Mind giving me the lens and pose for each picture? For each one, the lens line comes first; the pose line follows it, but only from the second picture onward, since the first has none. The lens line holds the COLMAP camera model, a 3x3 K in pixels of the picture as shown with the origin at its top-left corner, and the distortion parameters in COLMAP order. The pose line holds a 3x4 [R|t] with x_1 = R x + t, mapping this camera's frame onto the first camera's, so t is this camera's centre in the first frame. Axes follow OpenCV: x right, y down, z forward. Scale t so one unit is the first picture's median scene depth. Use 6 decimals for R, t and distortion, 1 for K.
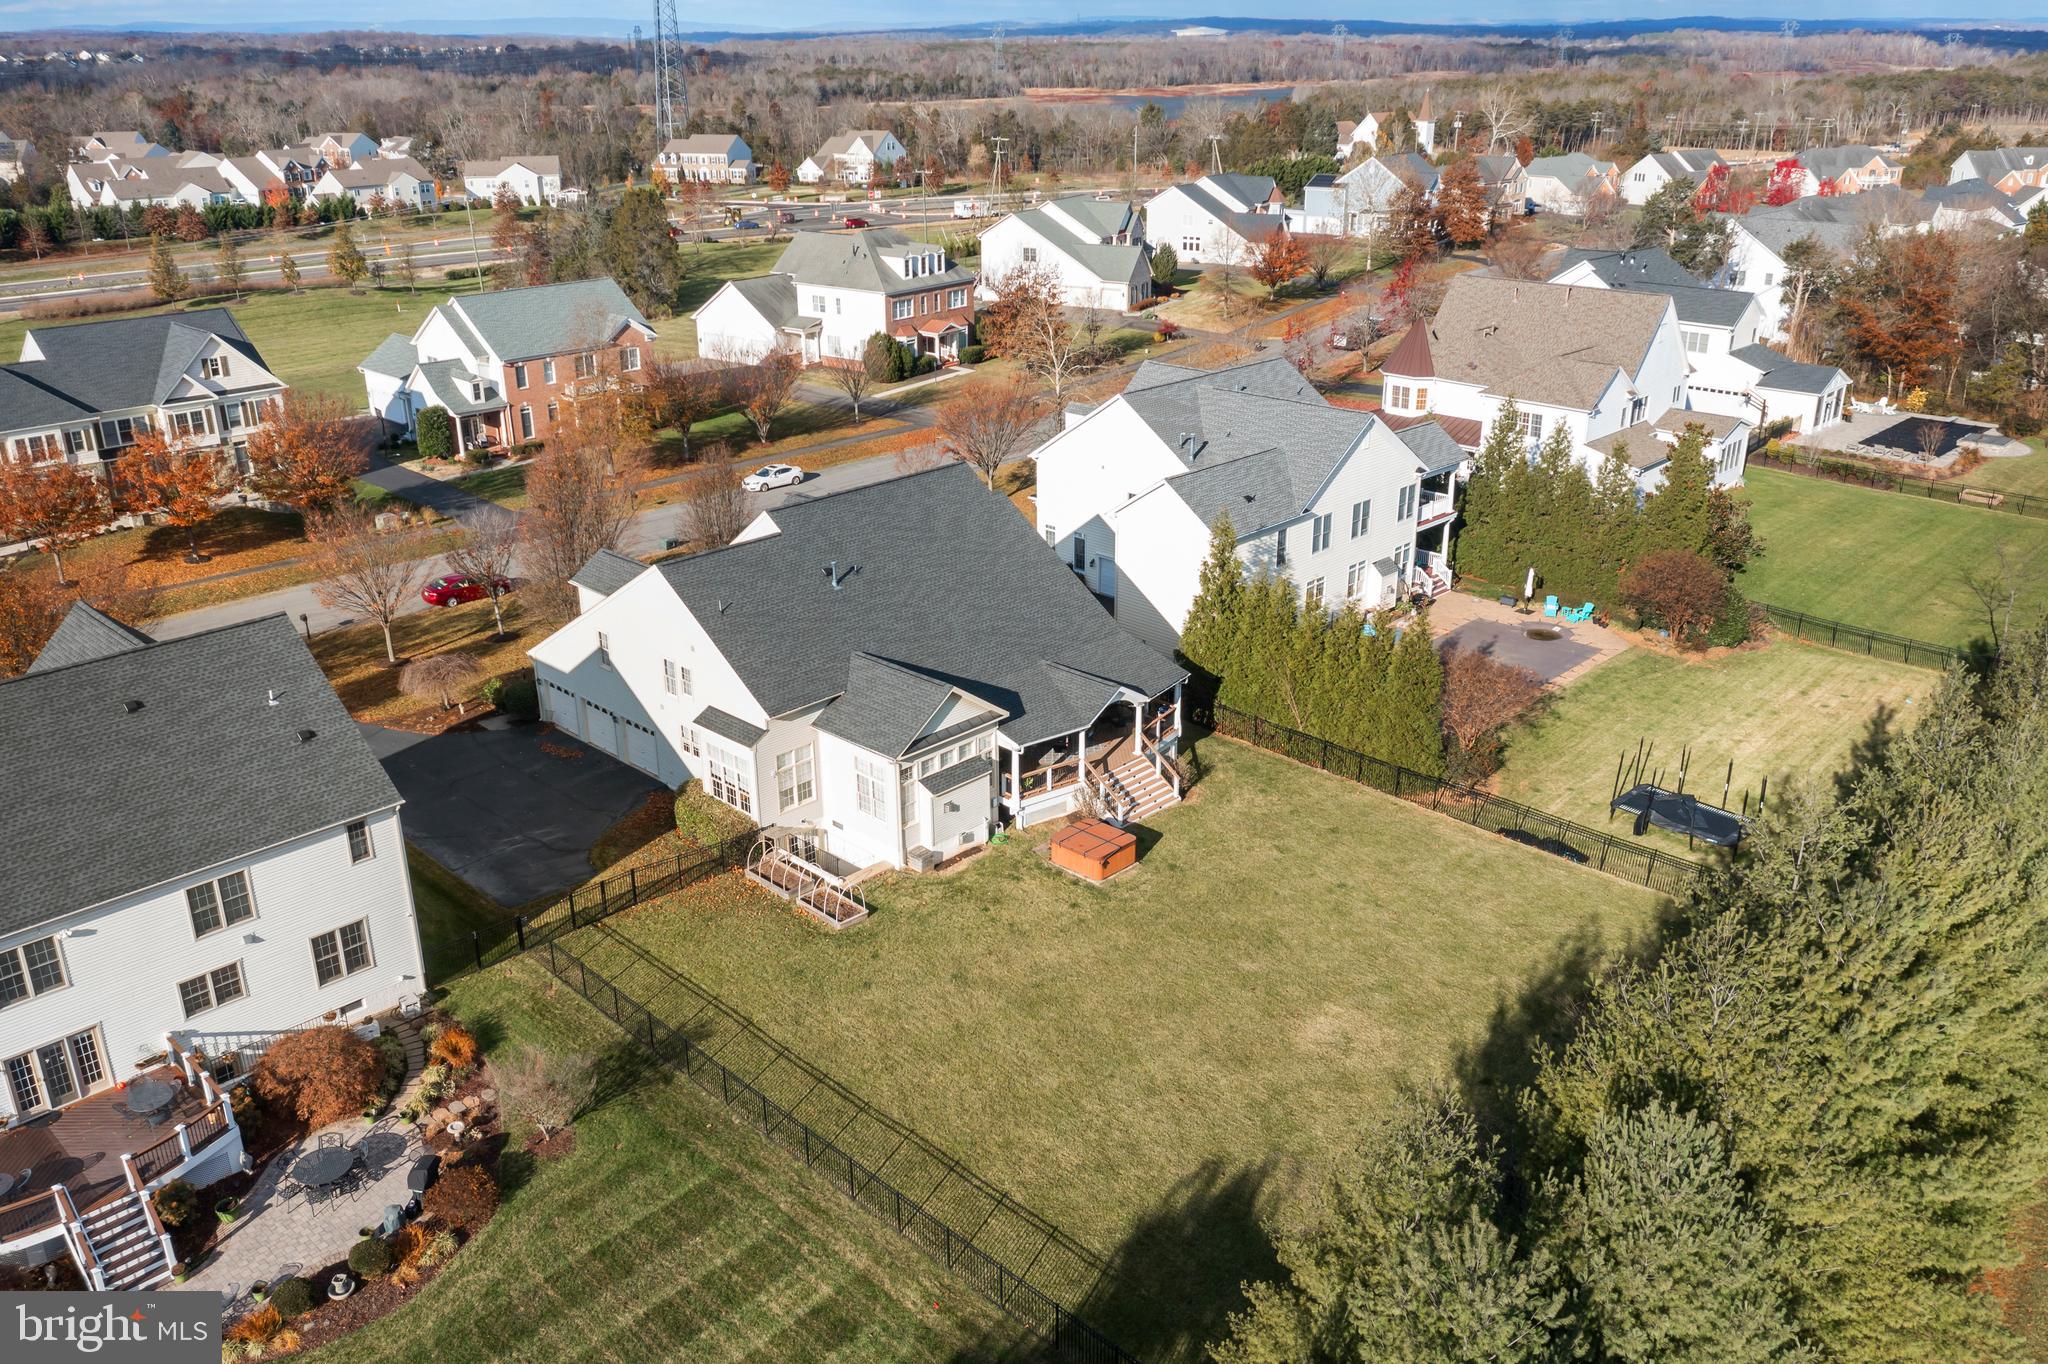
lens RADIAL K [[1629.0, 0, 1024.0], [0, 1629.0, 682.0], [0, 0, 1]] dist [-0.008153, 0.006754]
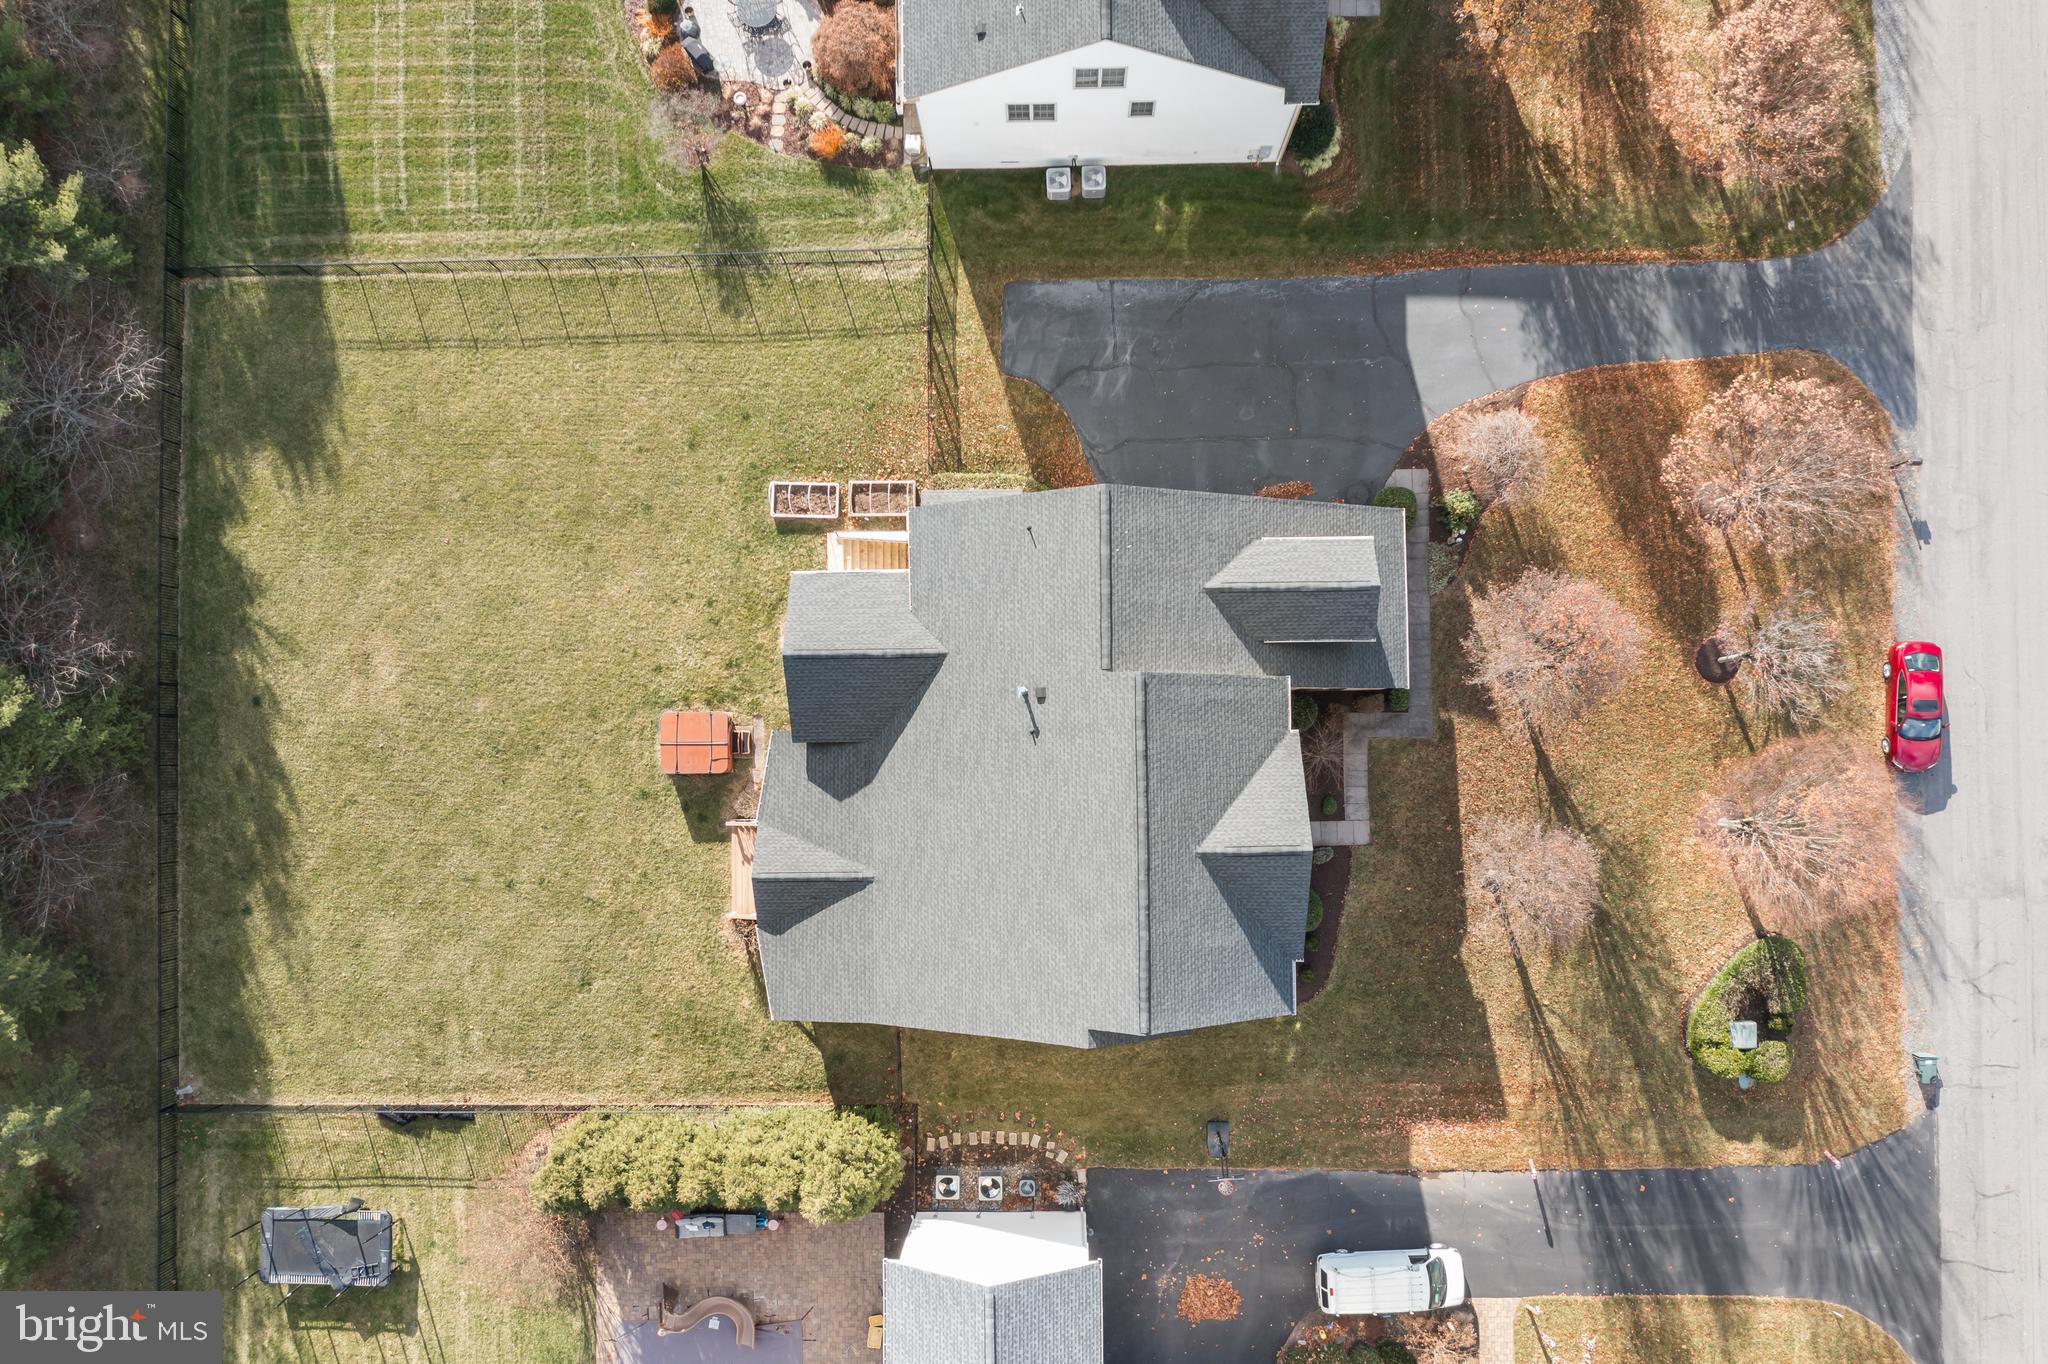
lens RADIAL K [[1643.8, 0, 1050.2], [0, 1643.8, 689.0], [0, 0, 1]] dist [-0.005565, -0.000387]
pose [[-0.711875, 0.702299, -0.003161, -0.117872], [-0.235389, -0.234354, 0.943223, -0.798476], [0.661684, 0.672201, 0.332145, 0.690983]]
